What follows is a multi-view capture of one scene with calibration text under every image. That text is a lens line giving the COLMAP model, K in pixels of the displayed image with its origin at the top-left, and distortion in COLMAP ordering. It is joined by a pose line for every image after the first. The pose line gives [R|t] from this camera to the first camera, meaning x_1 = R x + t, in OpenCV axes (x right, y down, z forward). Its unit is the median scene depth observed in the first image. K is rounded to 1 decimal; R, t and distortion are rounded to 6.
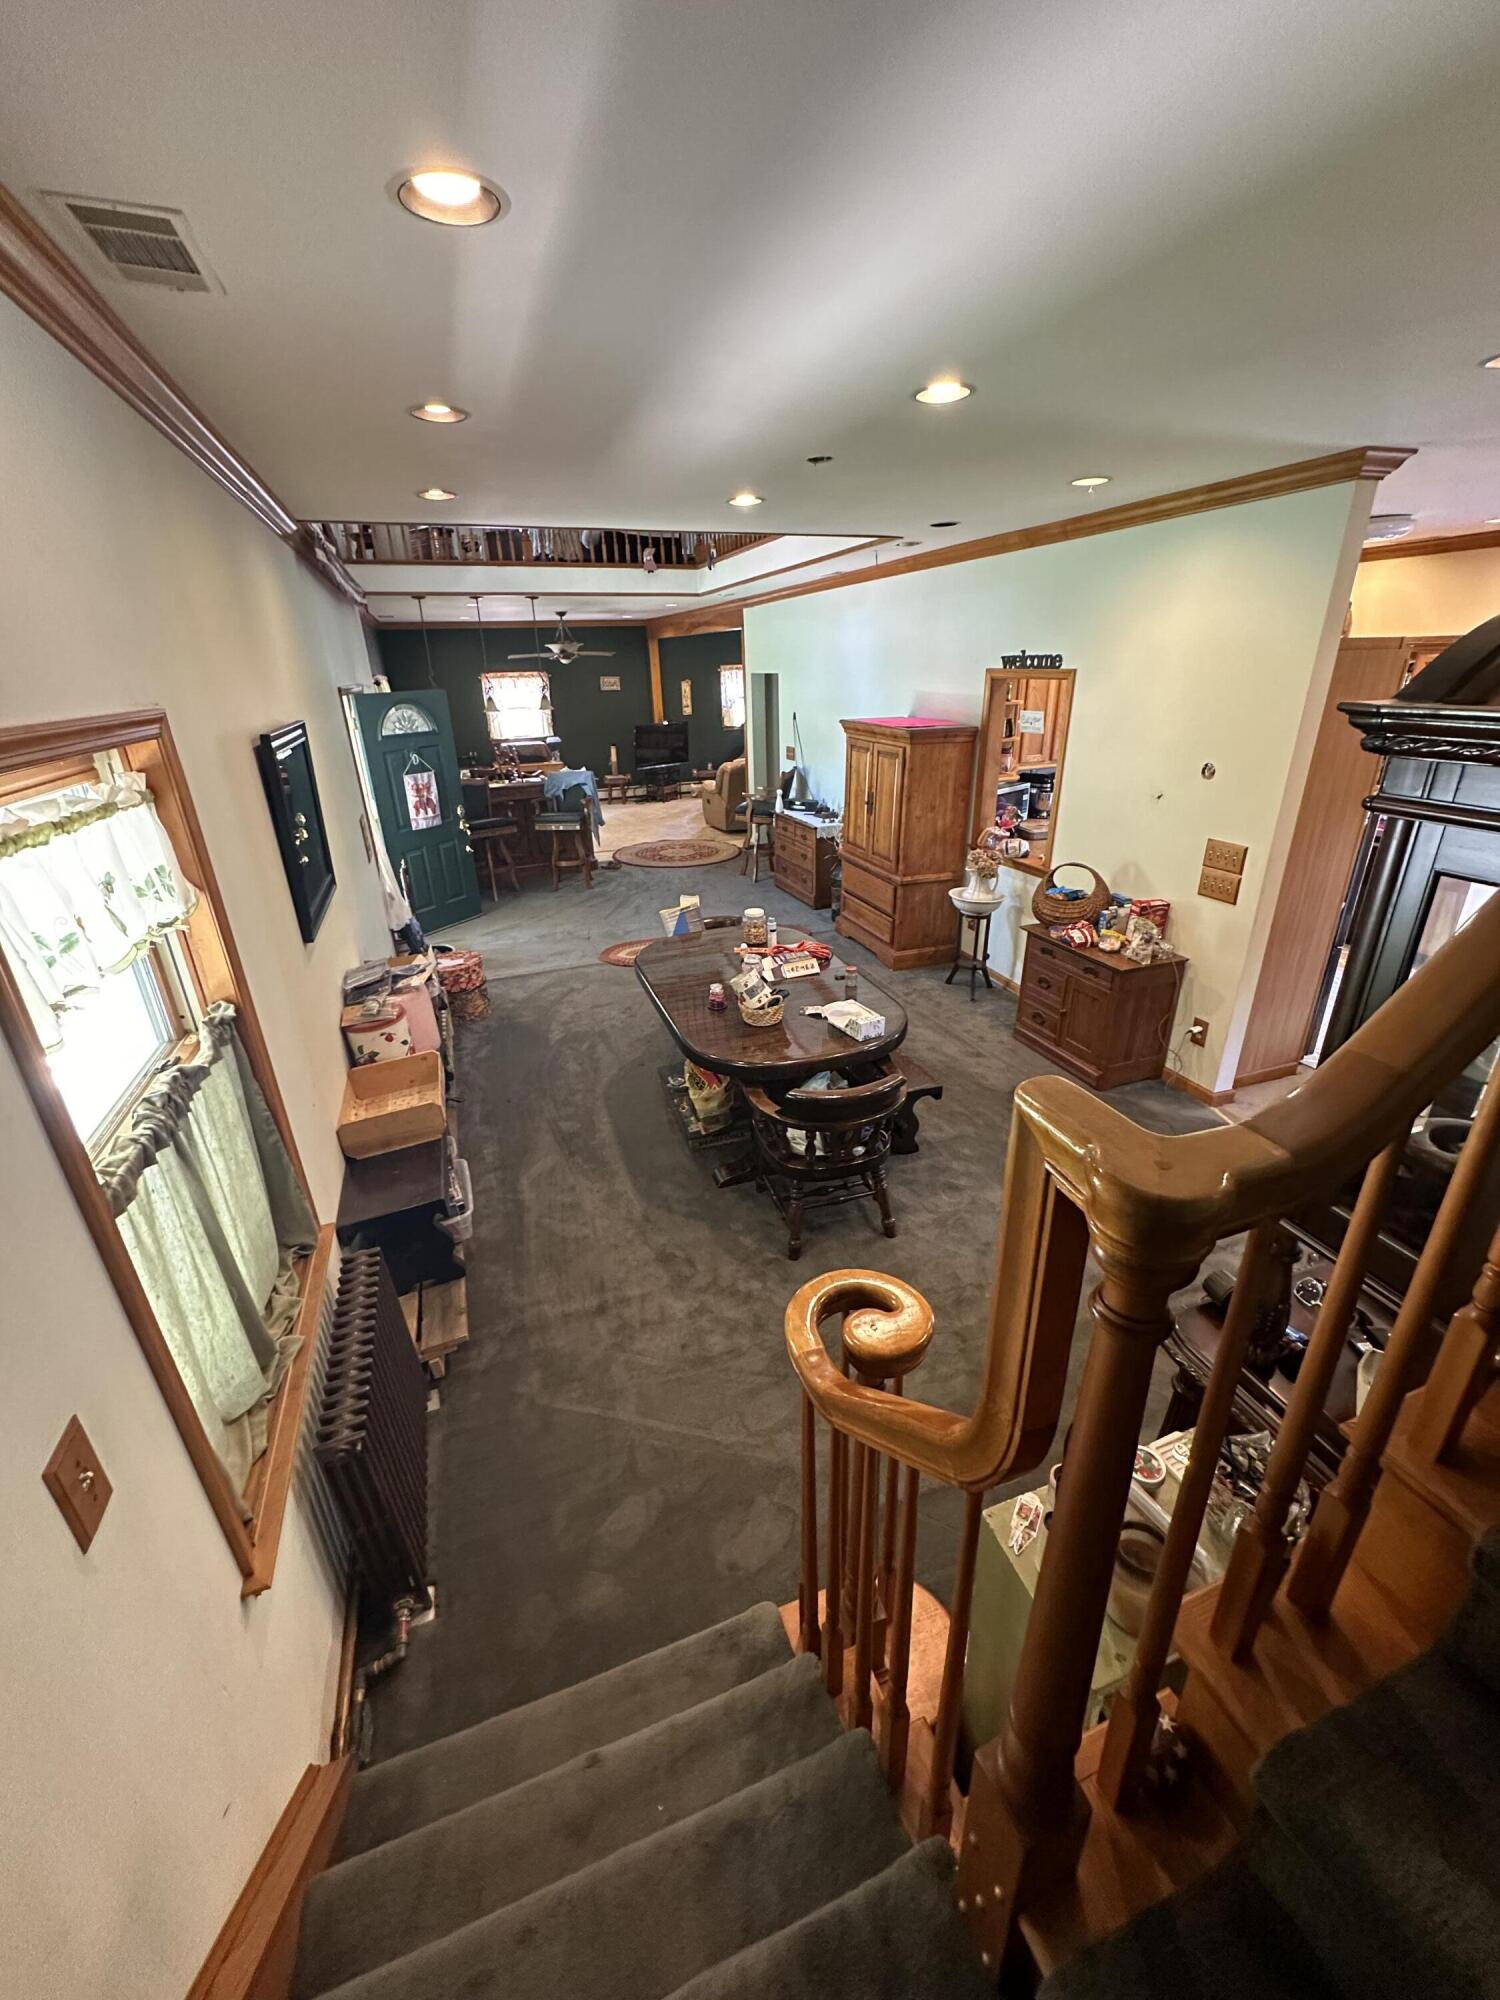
lens RADIAL K [[799.4, 0, 751.2], [0, 799.4, 999.8], [0, 0, 1]] dist [-0.002498, 0.000032]
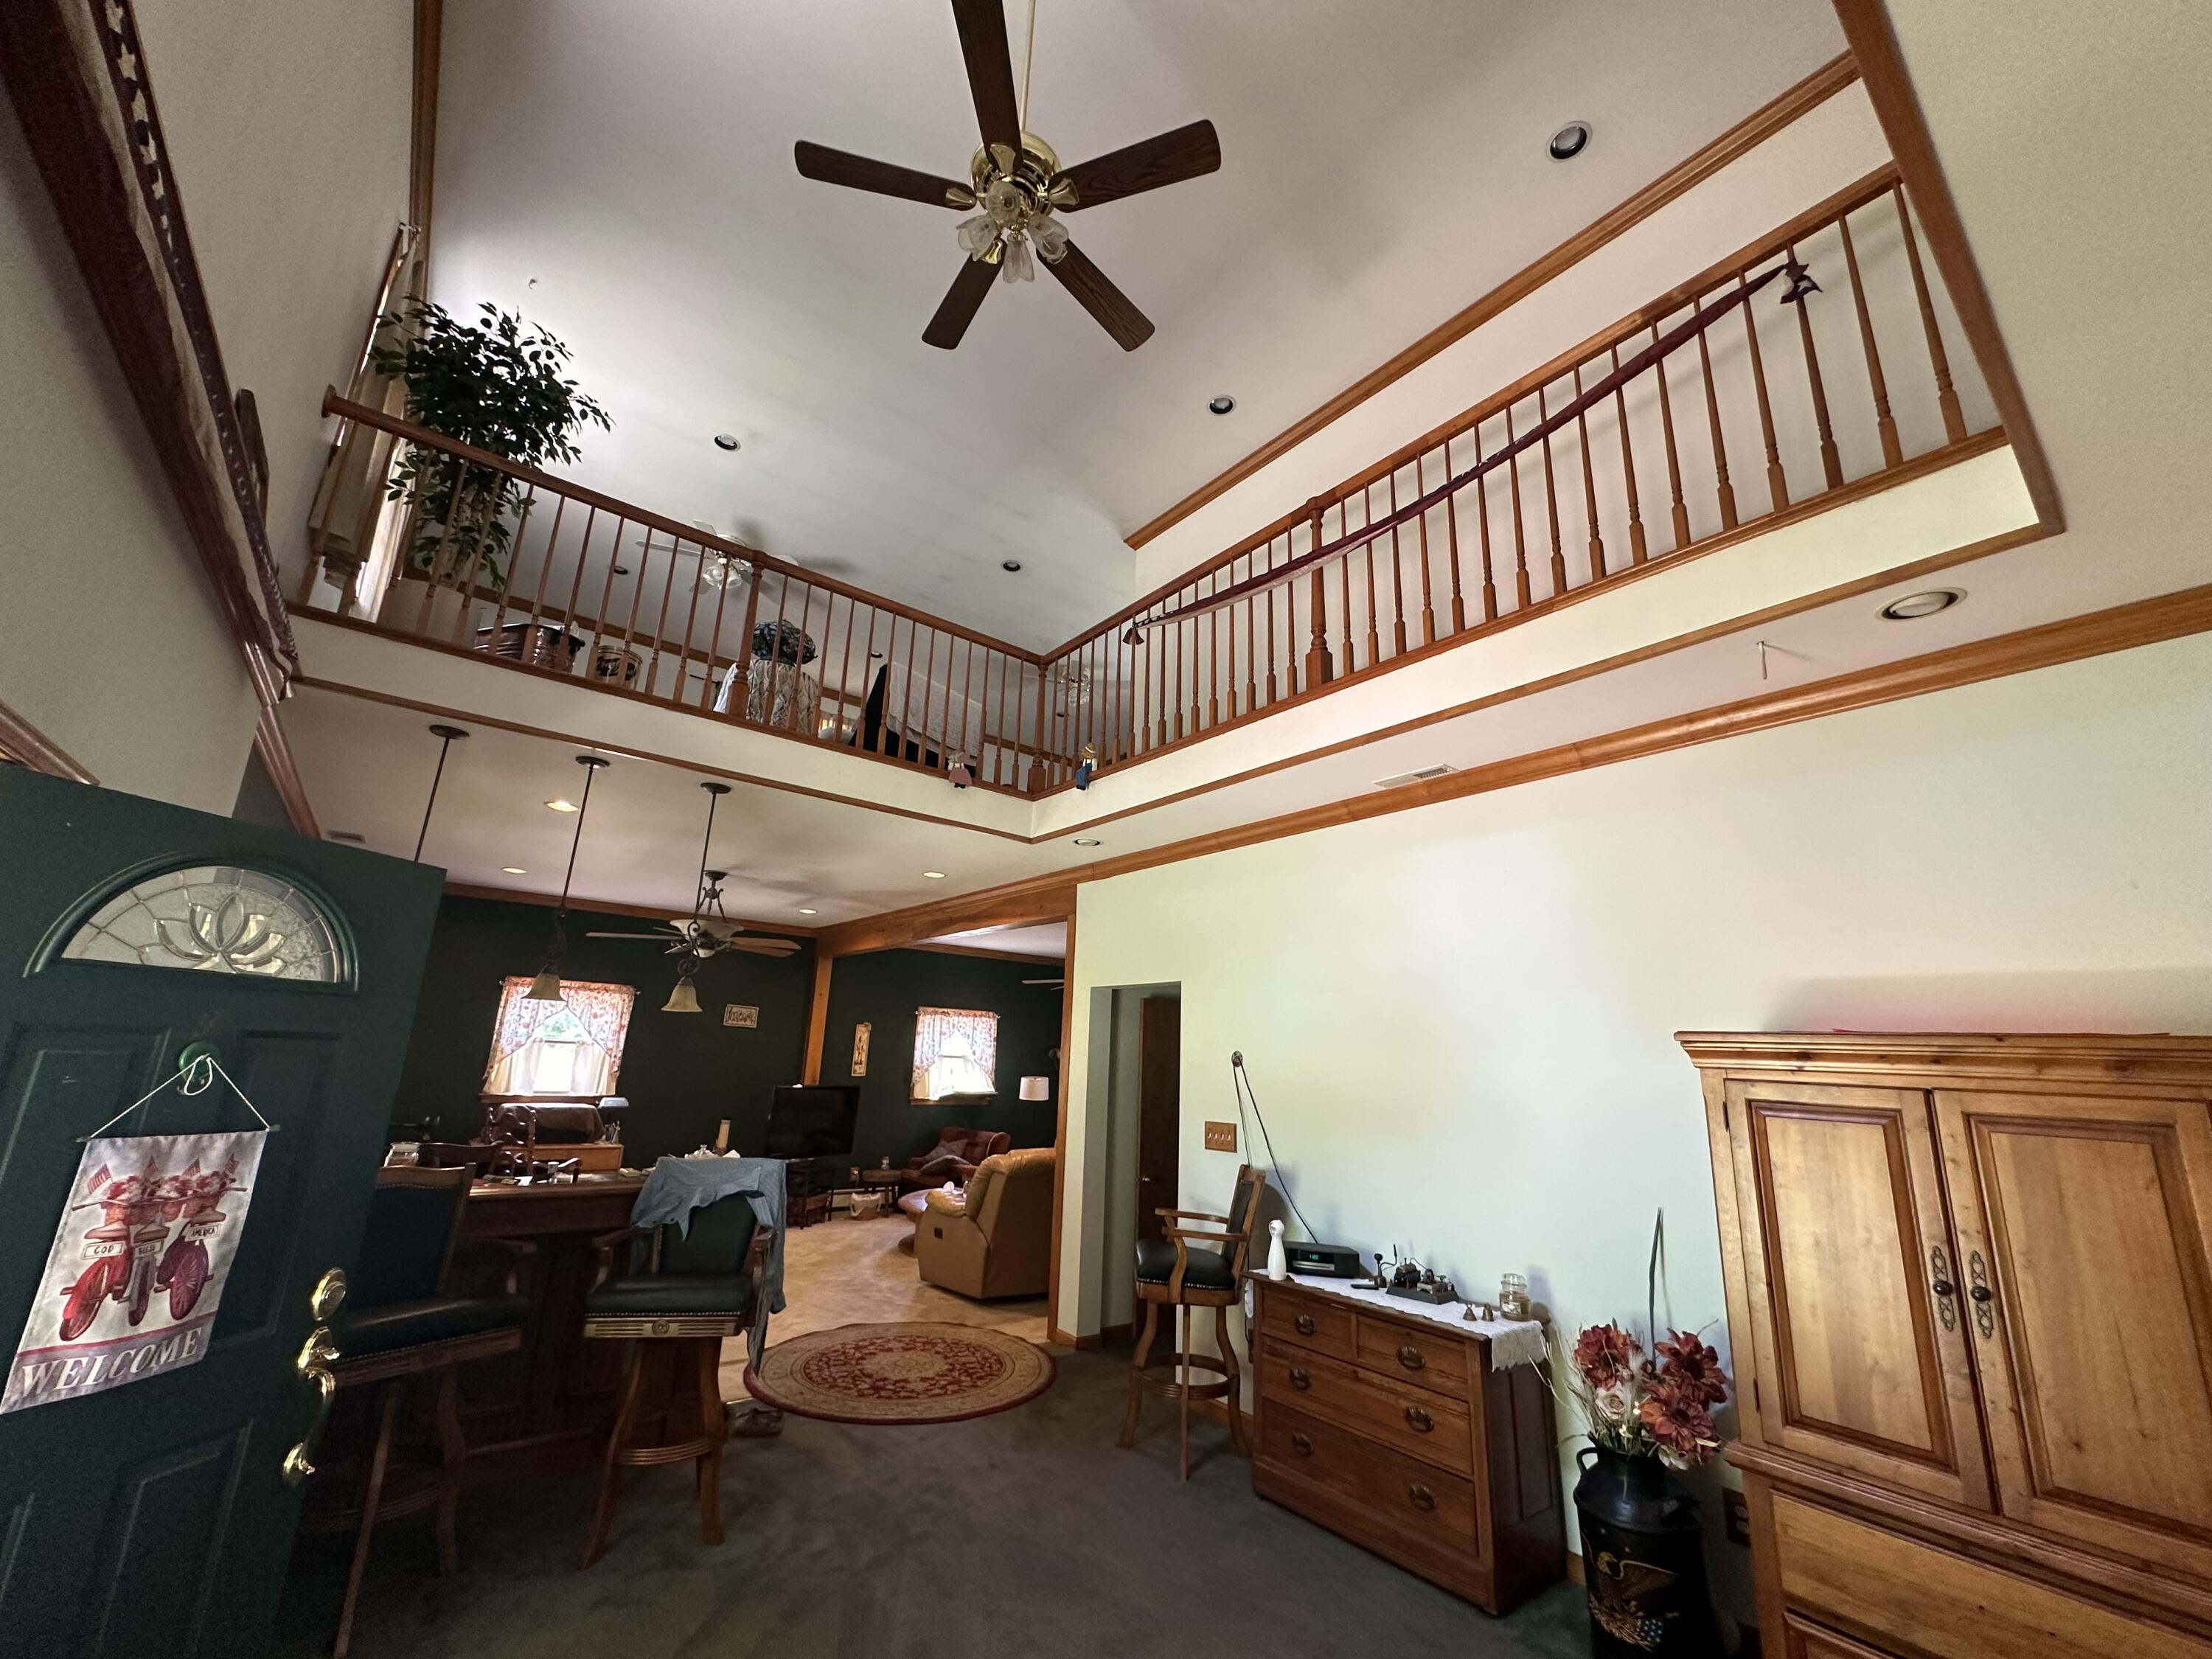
lens RADIAL K [[884.1, 0, 1101.5], [0, 884.1, 823.5], [0, 0, 1]] dist [-0.002498, 0.000032]
pose [[0.951998, 0.137957, 0.273254, -0.192282], [0.059003, 0.793239, -0.606045, -0.145525], [-0.300364, 0.593077, 0.747022, 0.533708]]
